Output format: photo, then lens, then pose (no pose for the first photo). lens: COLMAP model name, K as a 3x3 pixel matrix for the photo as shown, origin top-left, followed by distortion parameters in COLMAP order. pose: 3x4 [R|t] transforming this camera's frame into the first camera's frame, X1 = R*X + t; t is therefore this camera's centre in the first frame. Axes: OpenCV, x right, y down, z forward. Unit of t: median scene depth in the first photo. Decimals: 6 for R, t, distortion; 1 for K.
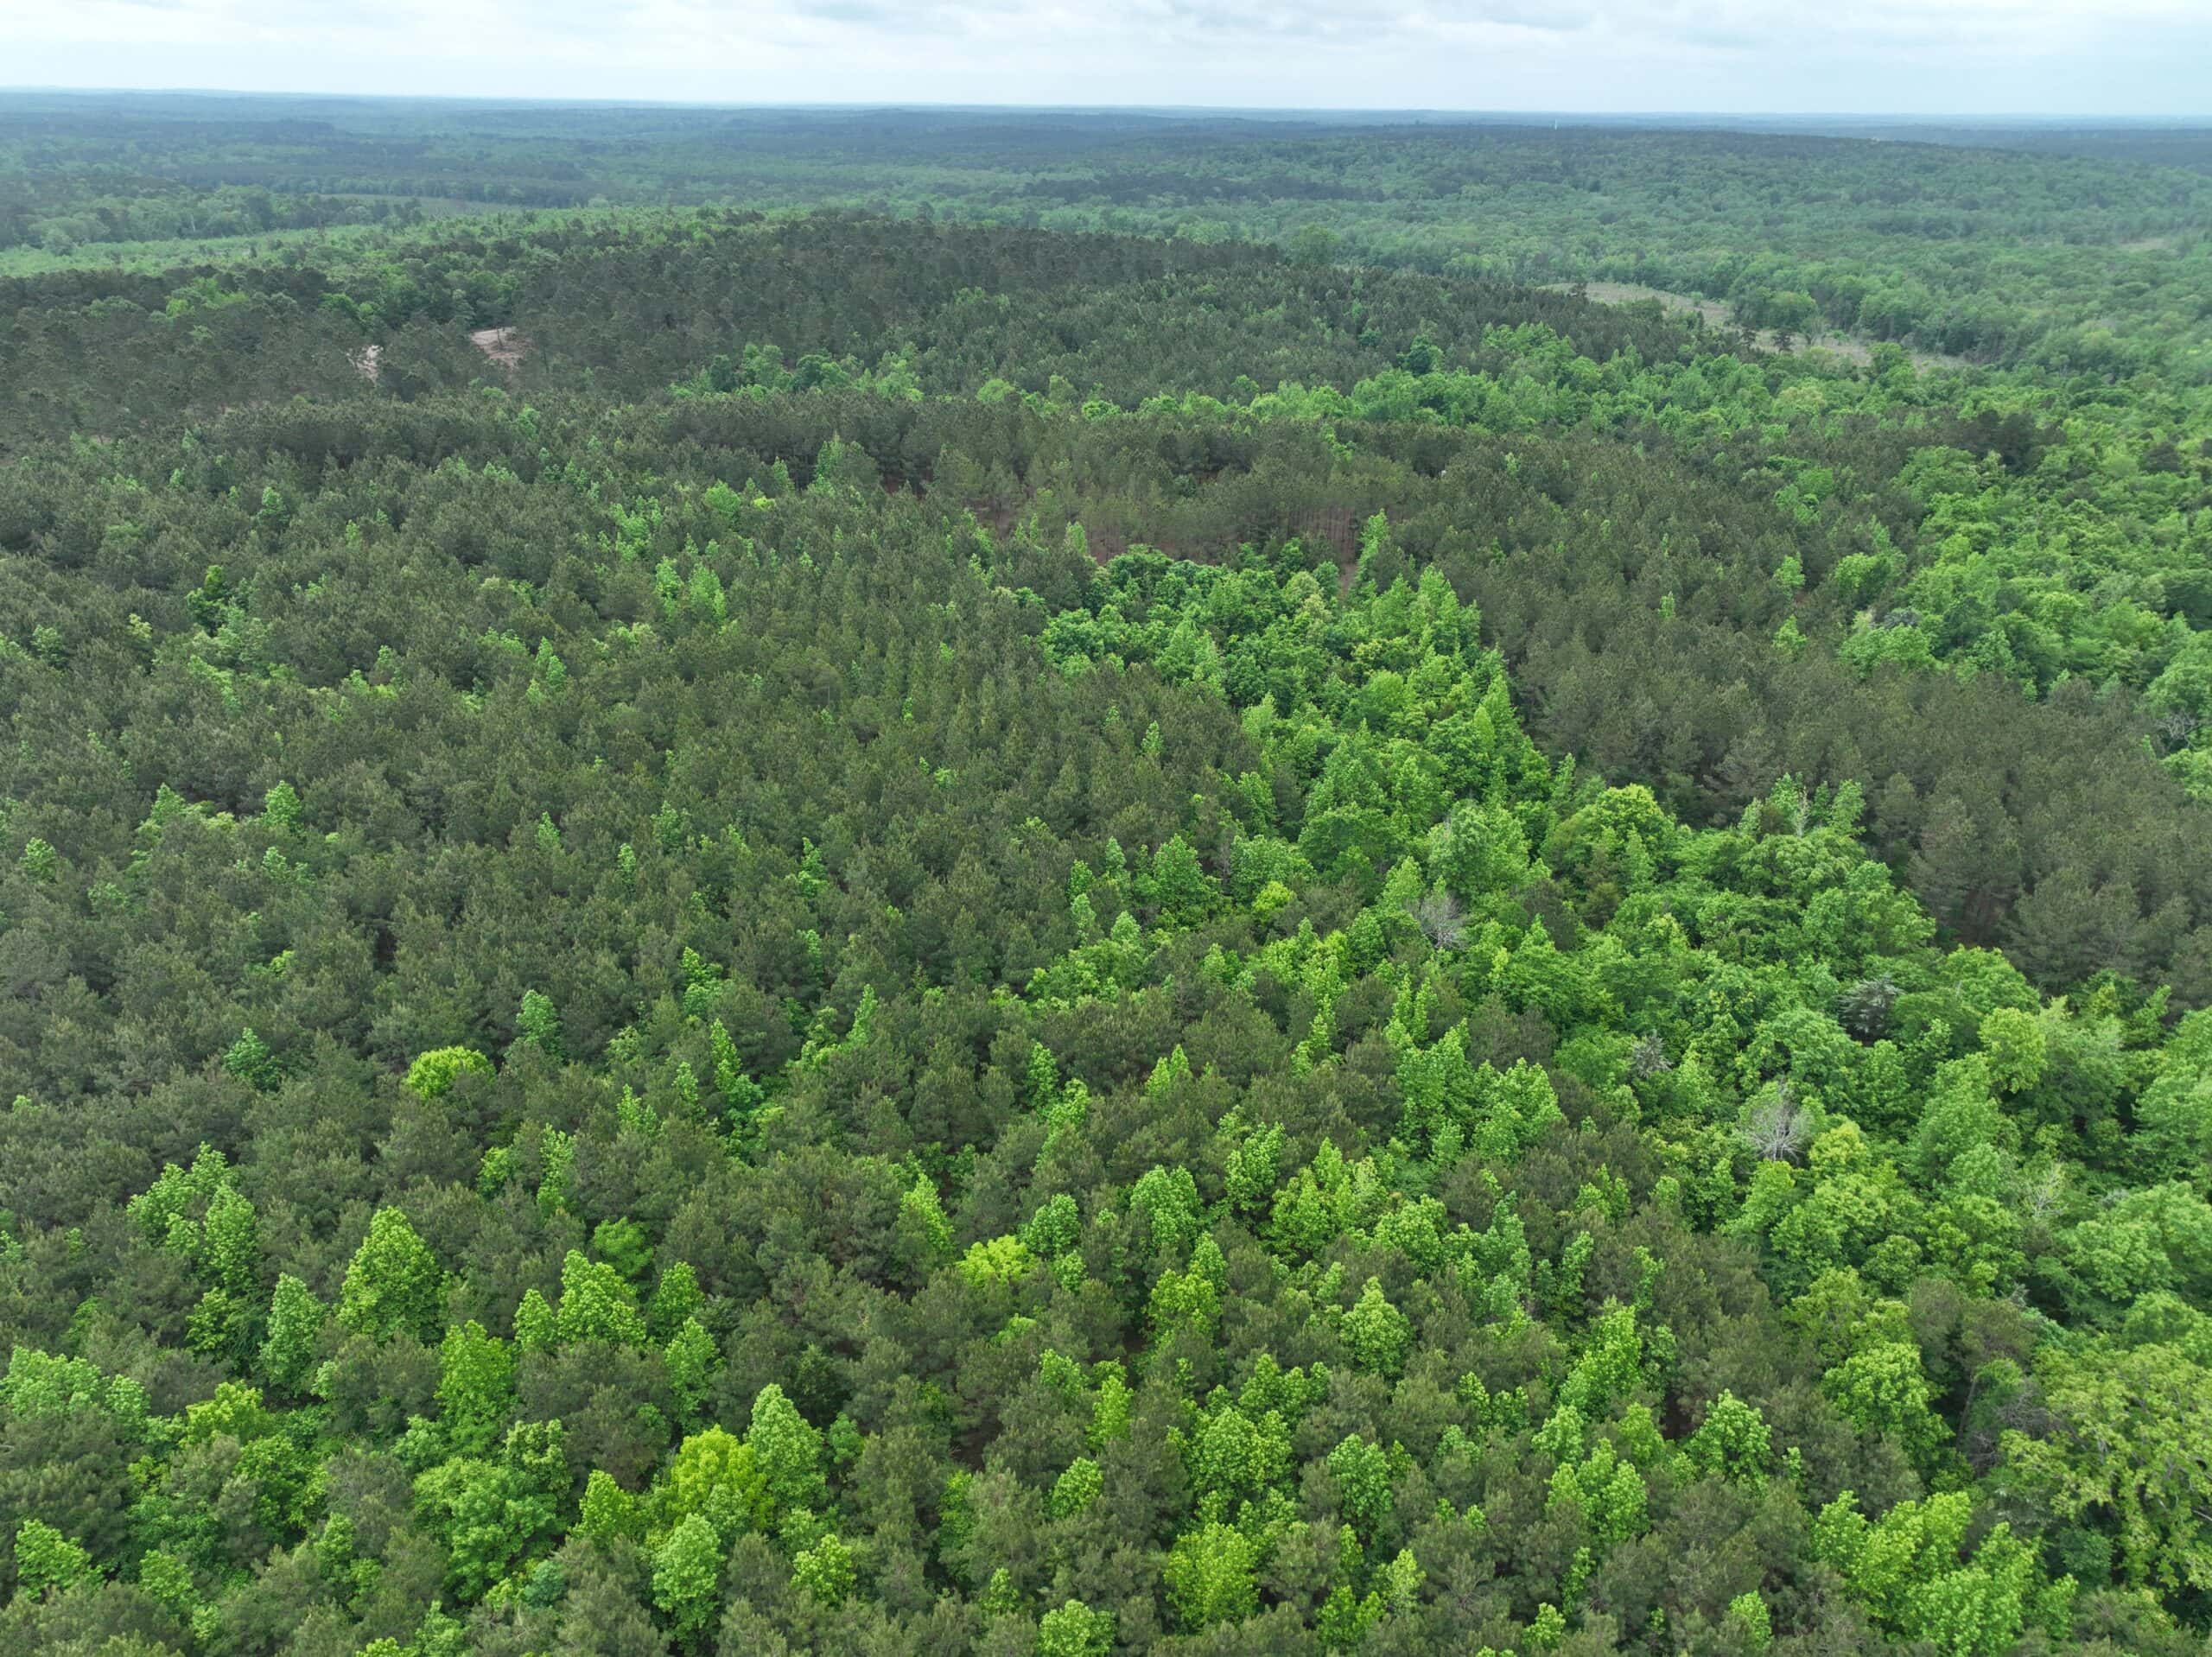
lens RADIAL K [[1553.9, 0, 1106.0], [0, 1553.9, 828.5], [0, 0, 1]] dist [0.012992, 0.004041]
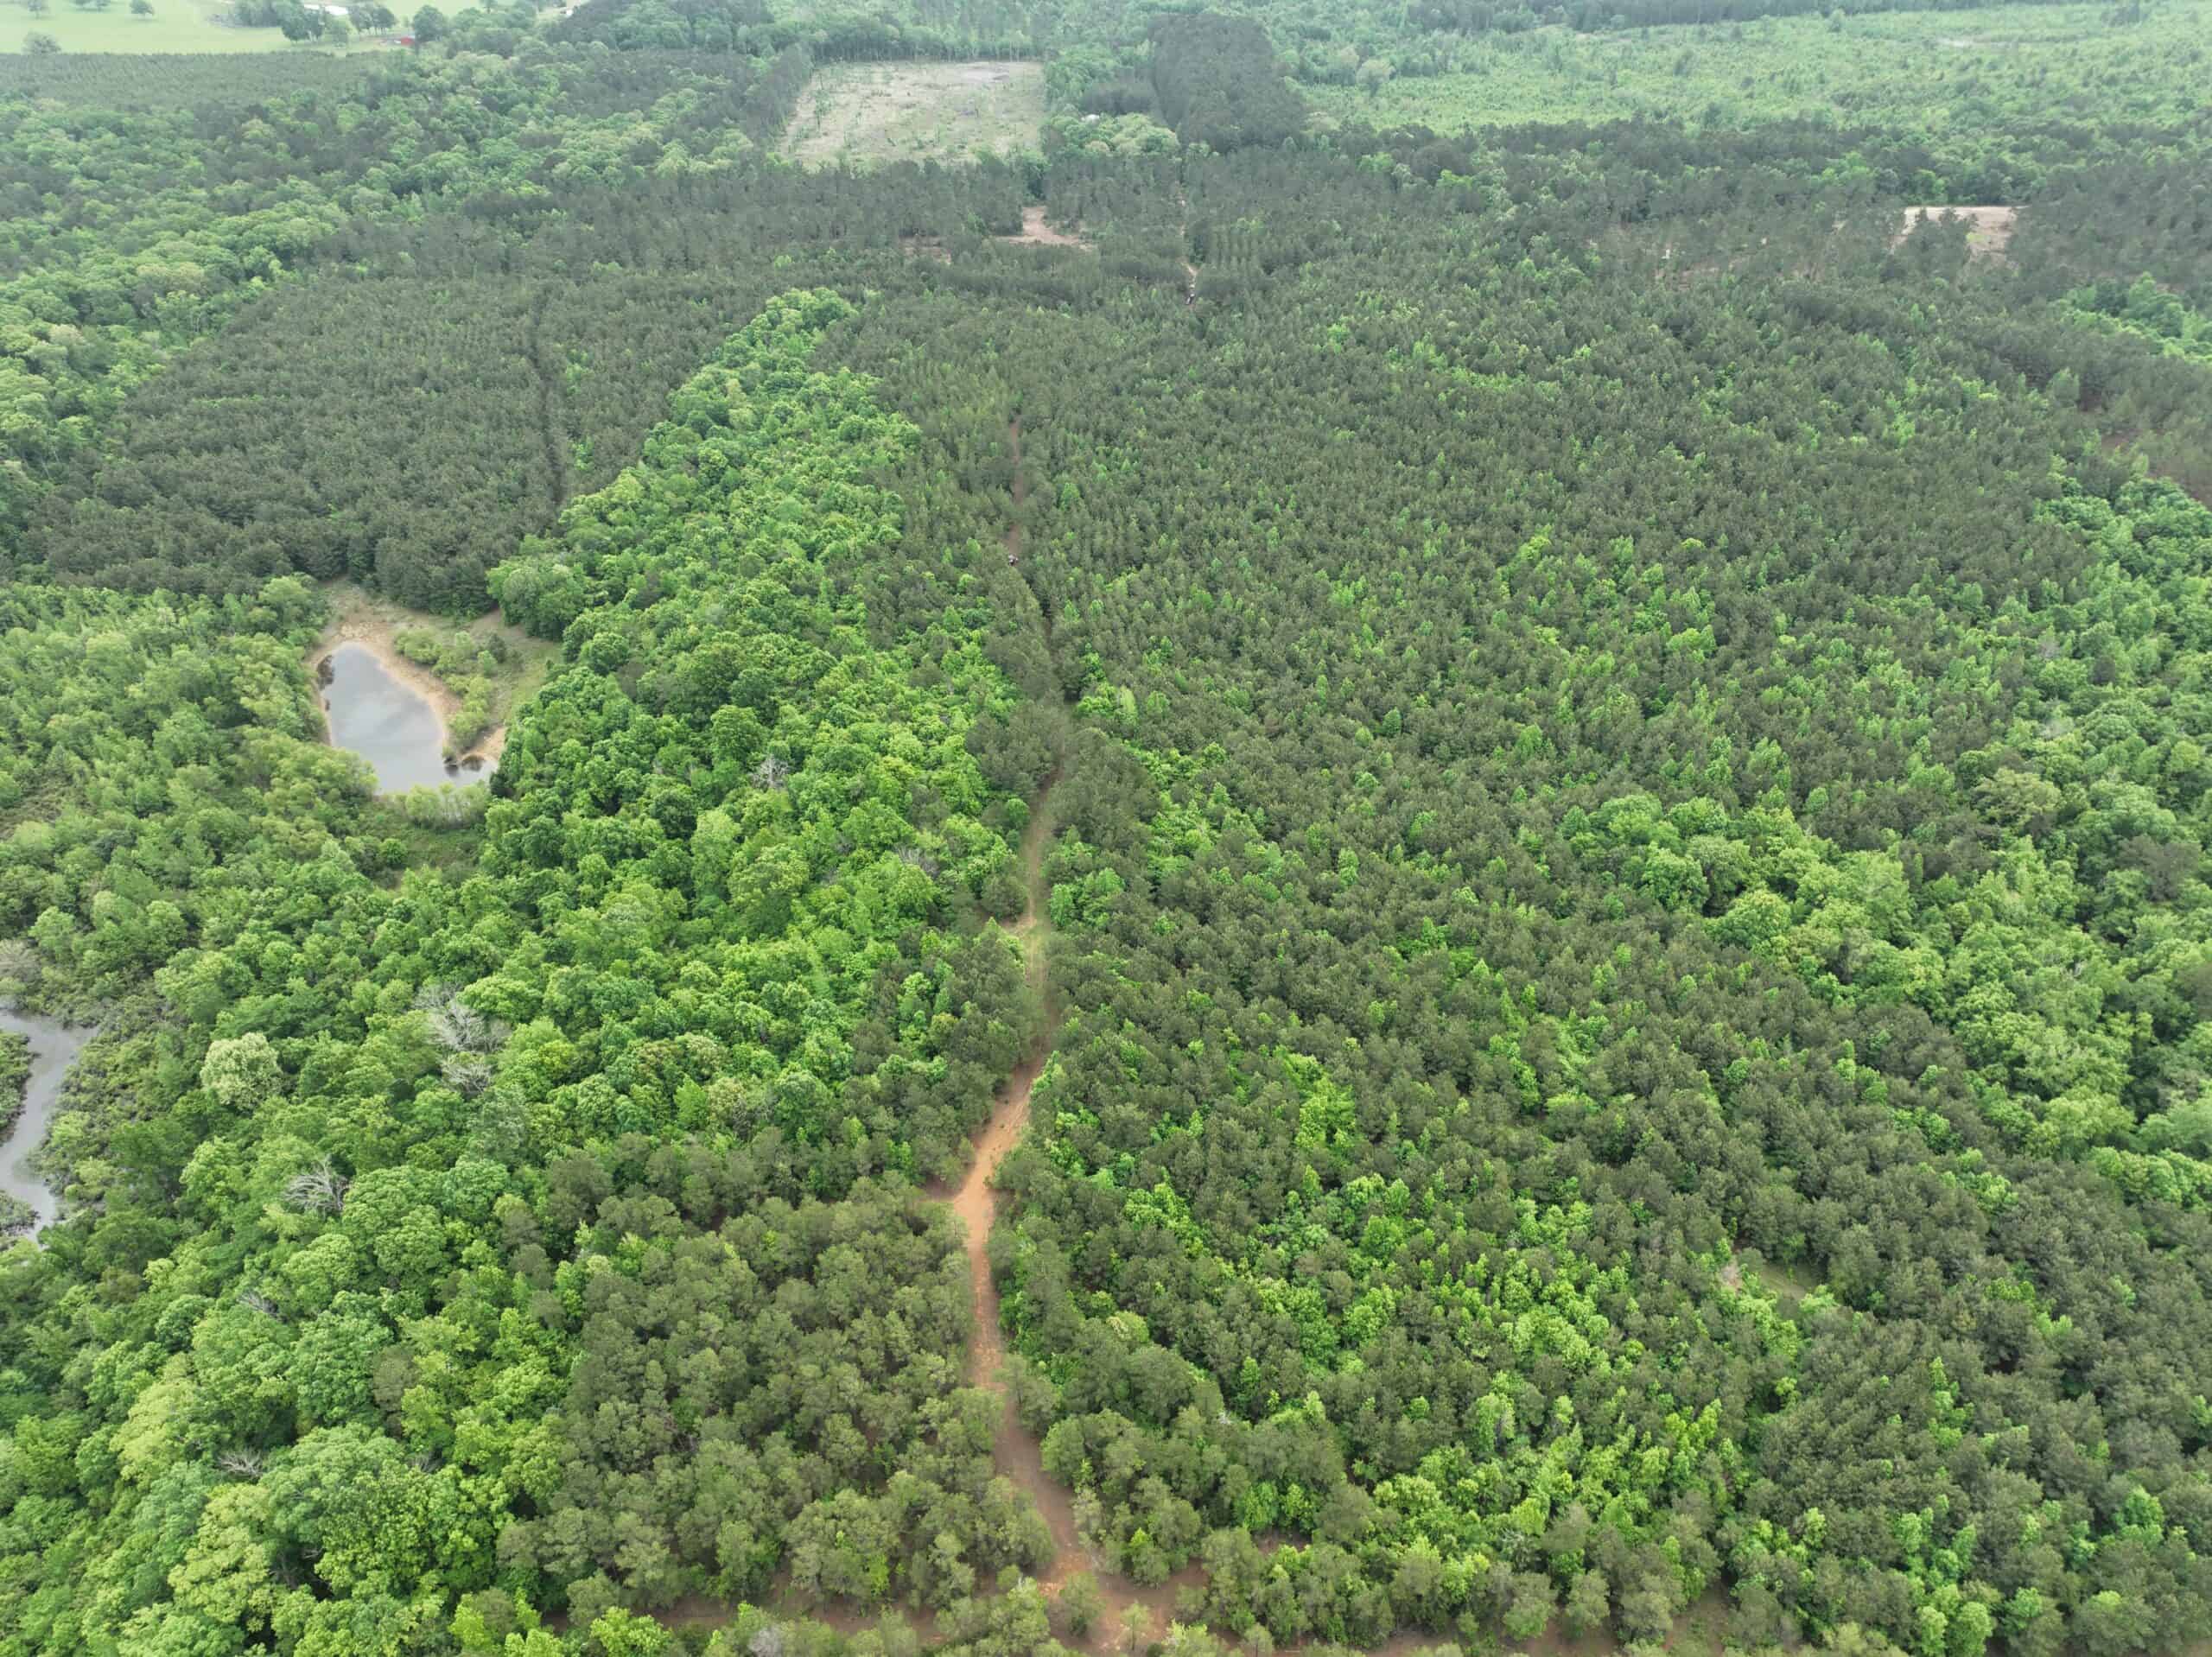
lens RADIAL K [[1568.7, 0, 1110.5], [0, 1568.7, 813.1], [0, 0, 1]] dist [-0.006957, 0.029127]
pose [[0.565034, 0.478317, -0.672271, 1.229938], [-0.348128, 0.876938, 0.331340, -0.024160], [0.748026, 0.046818, 0.662016, -1.884273]]
